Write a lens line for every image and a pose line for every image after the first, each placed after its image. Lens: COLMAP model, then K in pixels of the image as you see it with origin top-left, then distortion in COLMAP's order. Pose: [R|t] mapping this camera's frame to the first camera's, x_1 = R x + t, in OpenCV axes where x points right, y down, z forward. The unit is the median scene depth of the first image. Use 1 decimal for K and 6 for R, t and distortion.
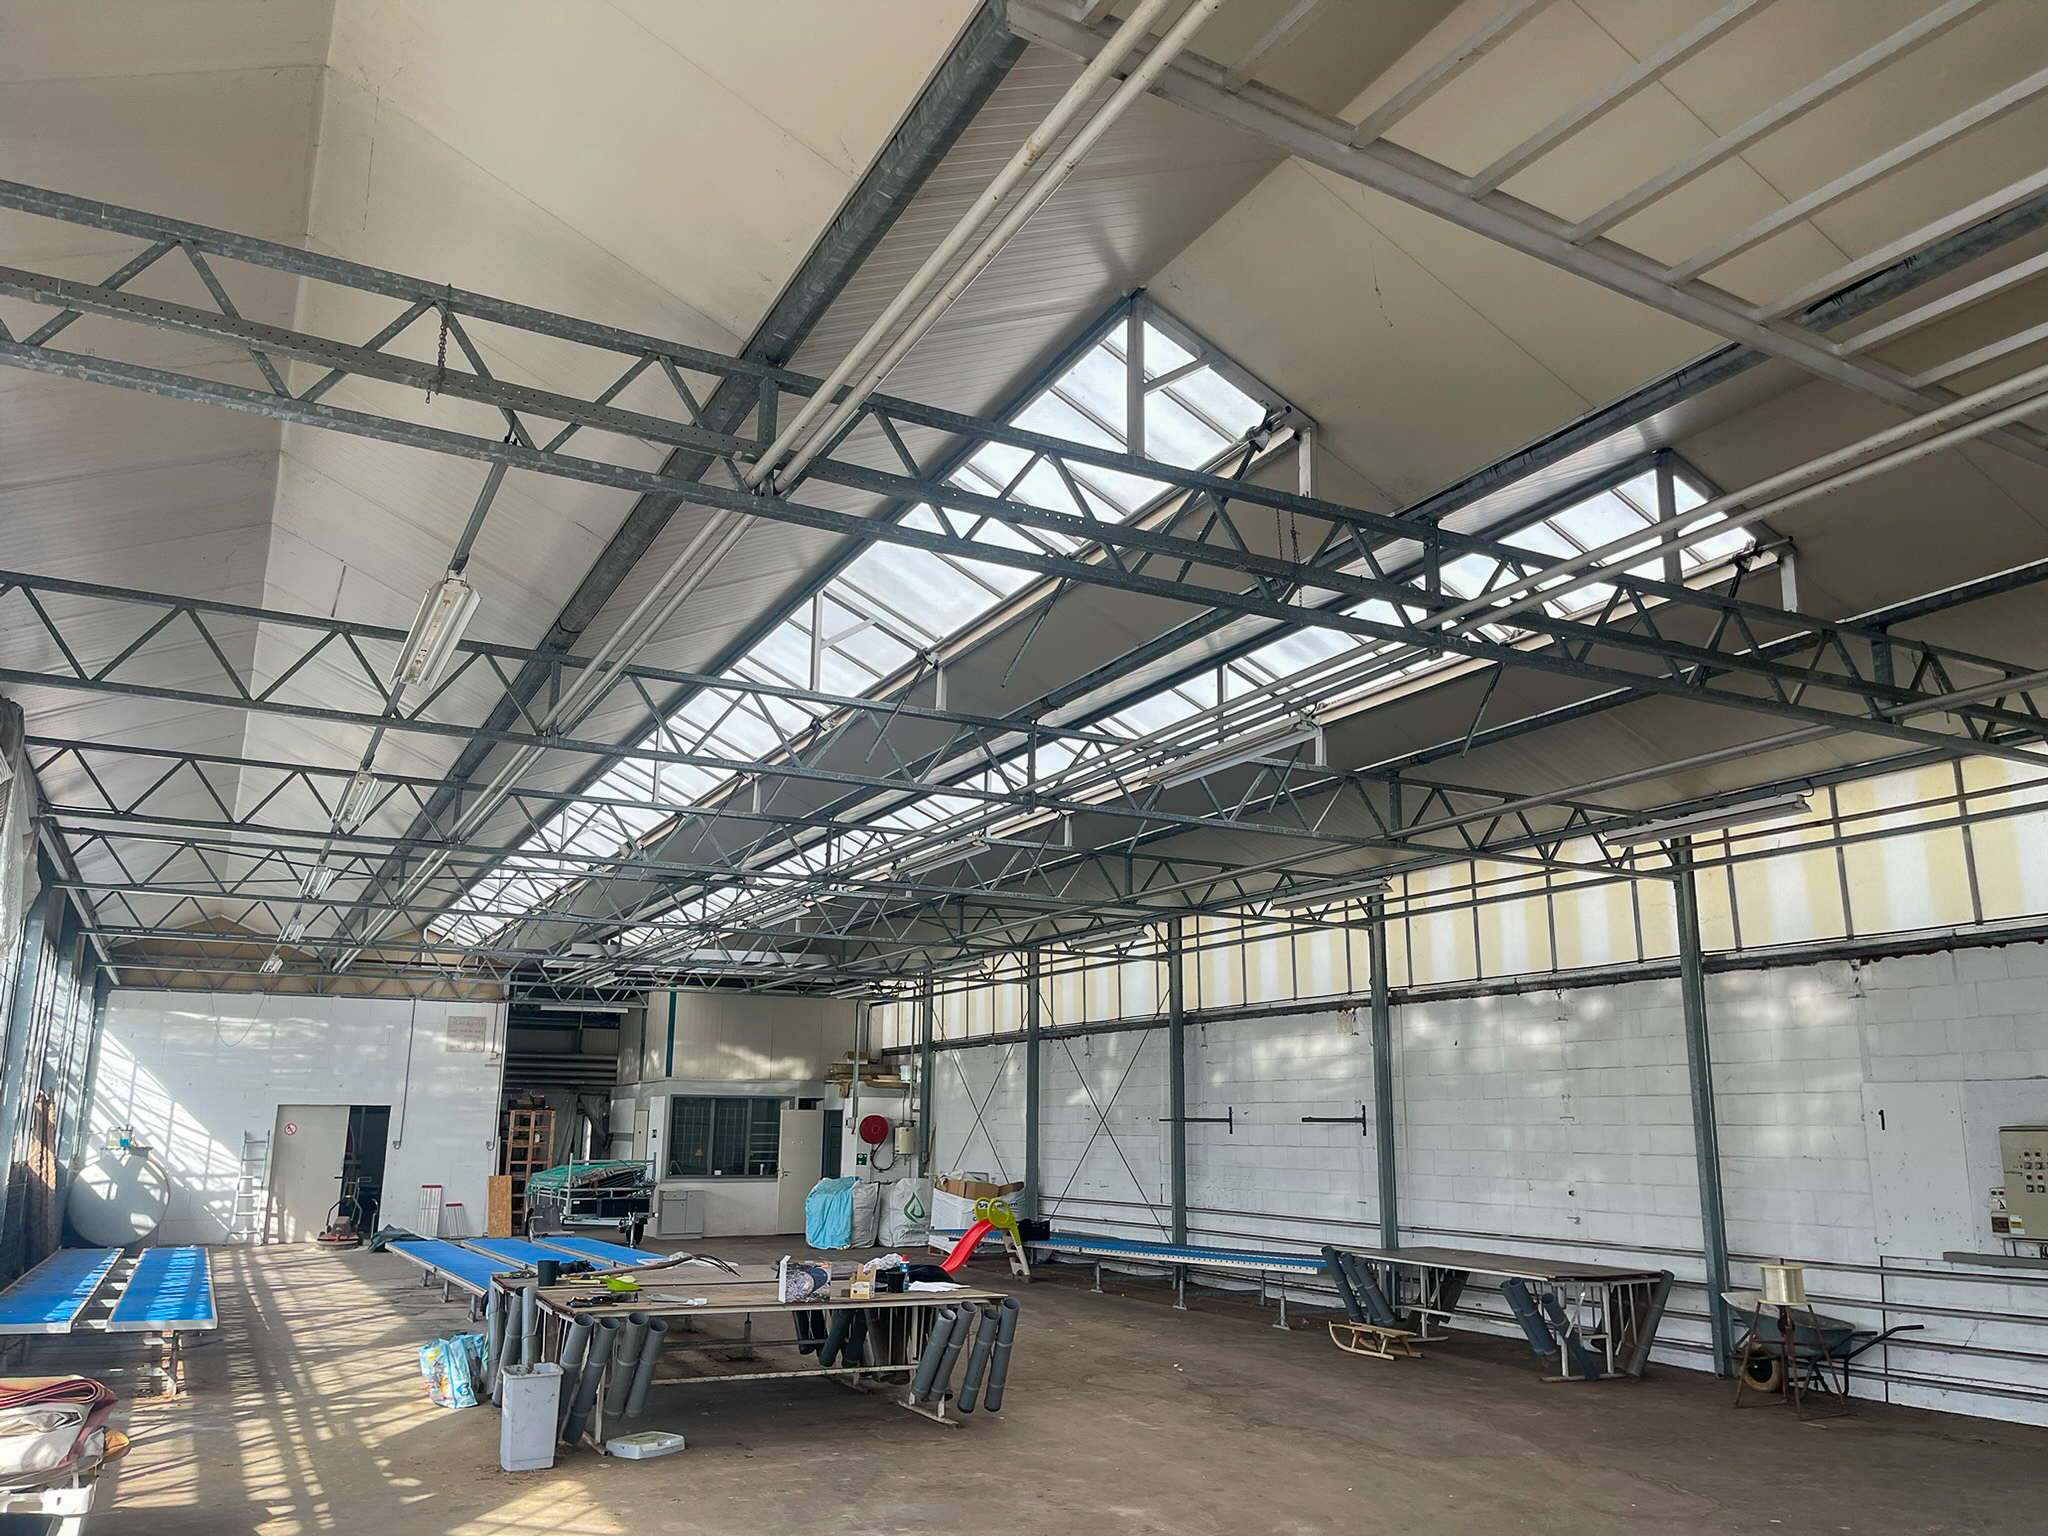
lens RADIAL K [[1512.6, 0, 1027.1], [0, 1512.6, 752.3], [0, 0, 1]] dist [0.000985, -0.013305]
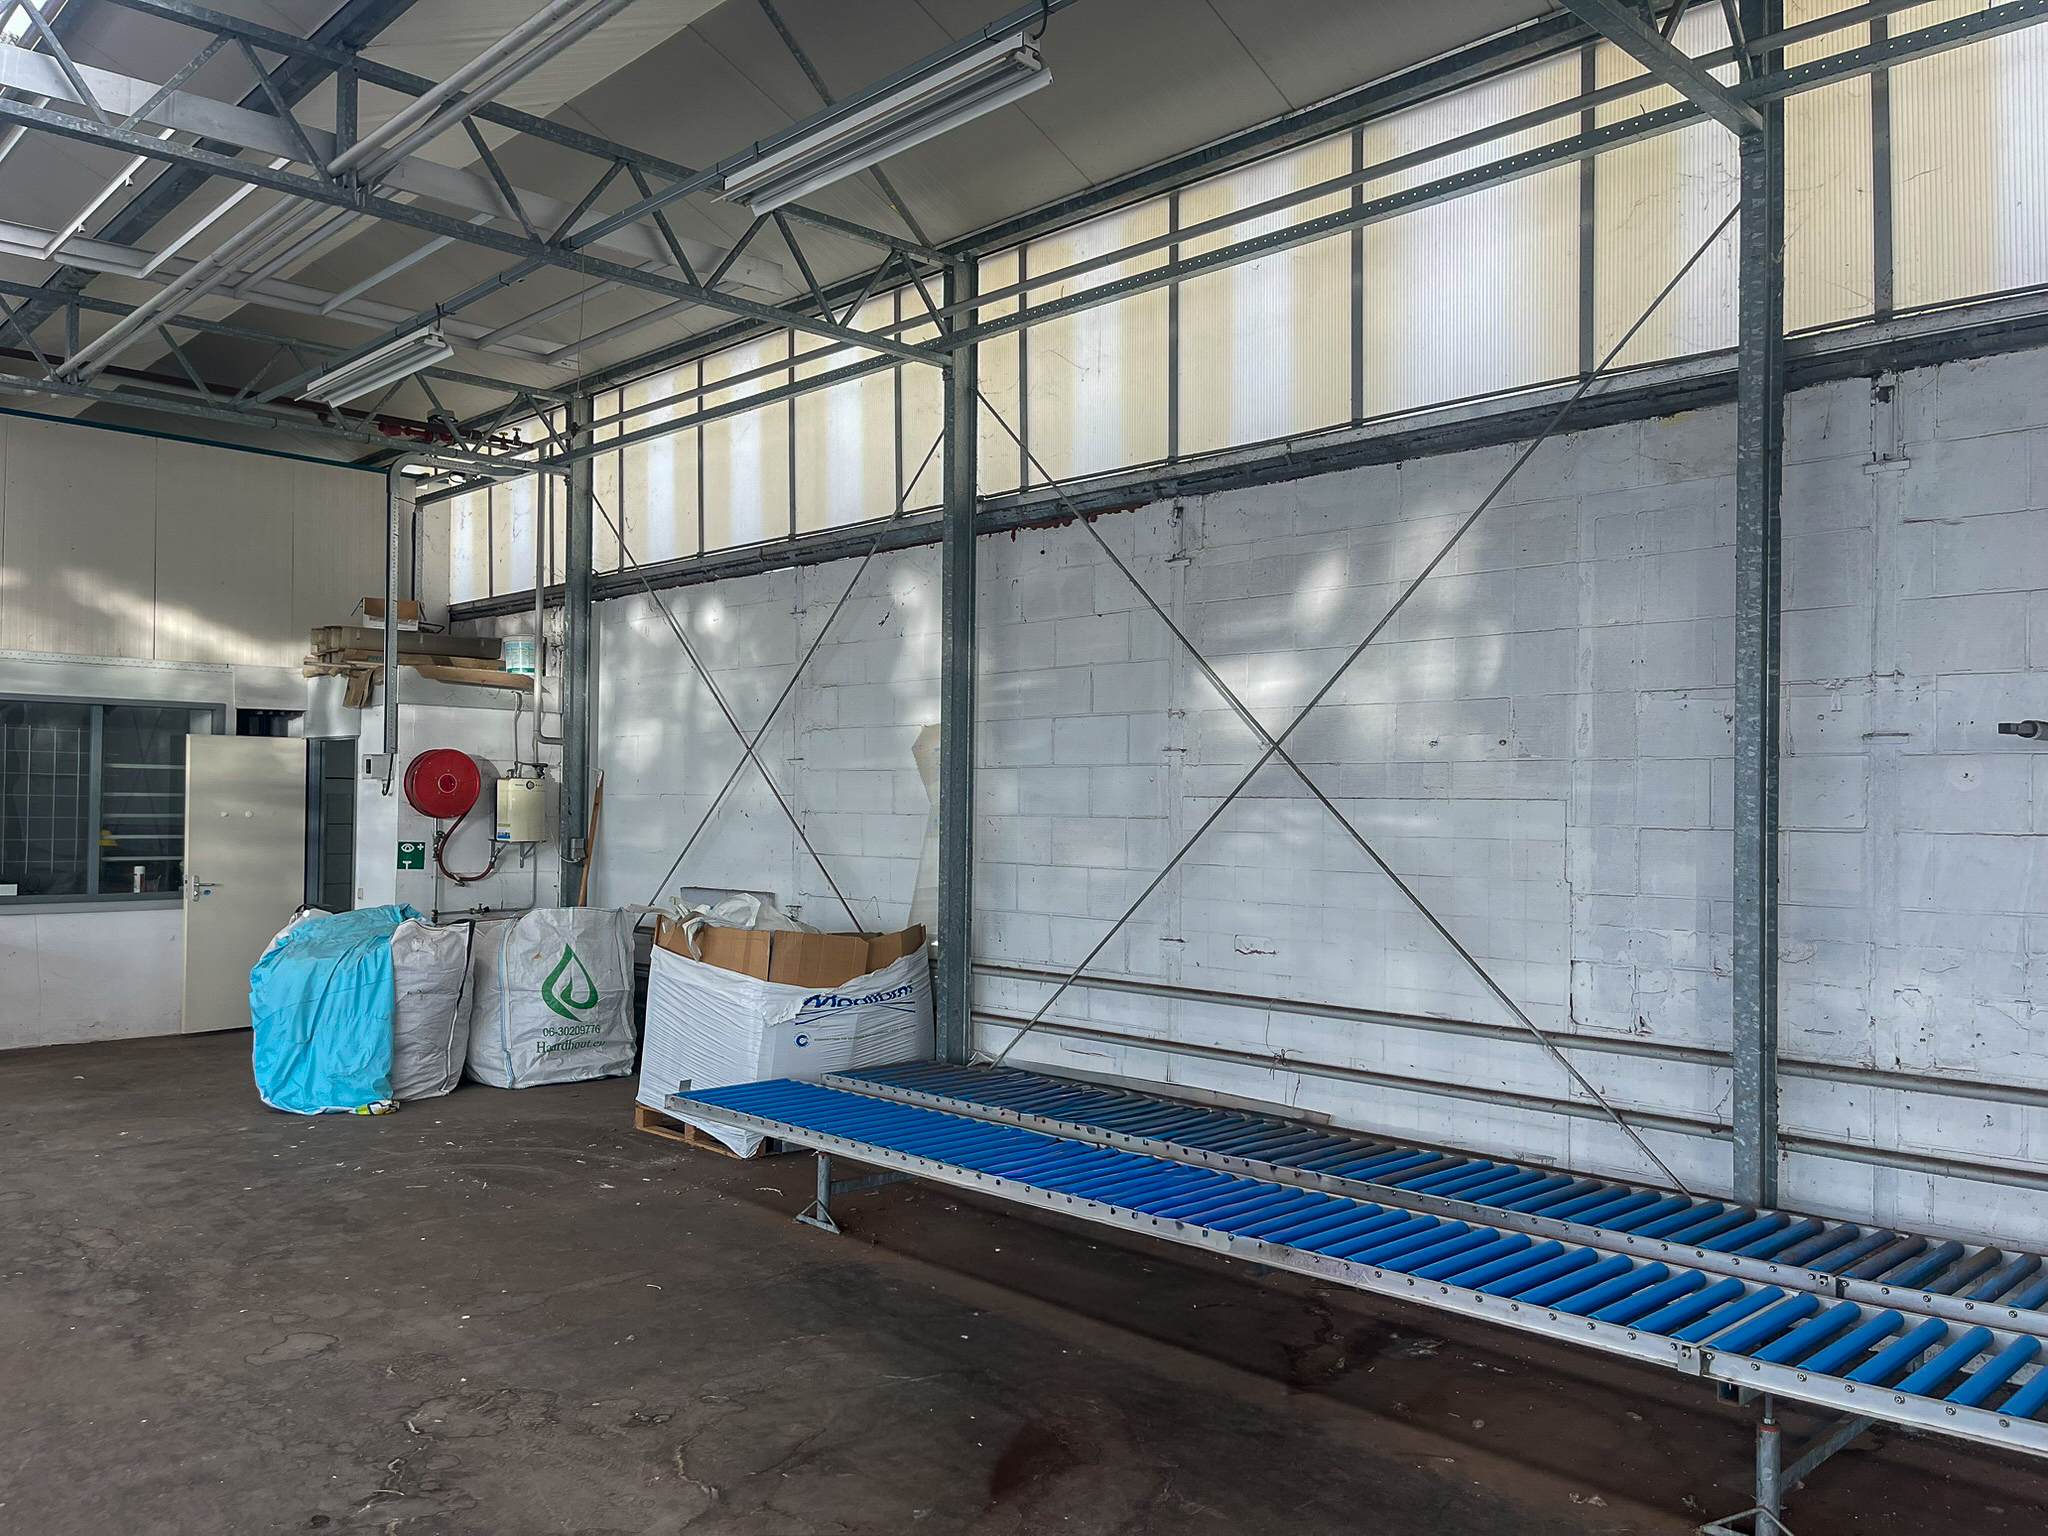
lens RADIAL K [[1512.6, 0, 1036.2], [0, 1512.6, 812.6], [0, 0, 1]] dist [0.000985, -0.013305]
pose [[0.952094, 0.005053, 0.305764, -0.076352], [-0.080730, 0.968547, 0.235372, 0.155061], [-0.294958, -0.248781, 0.922555, 0.602841]]
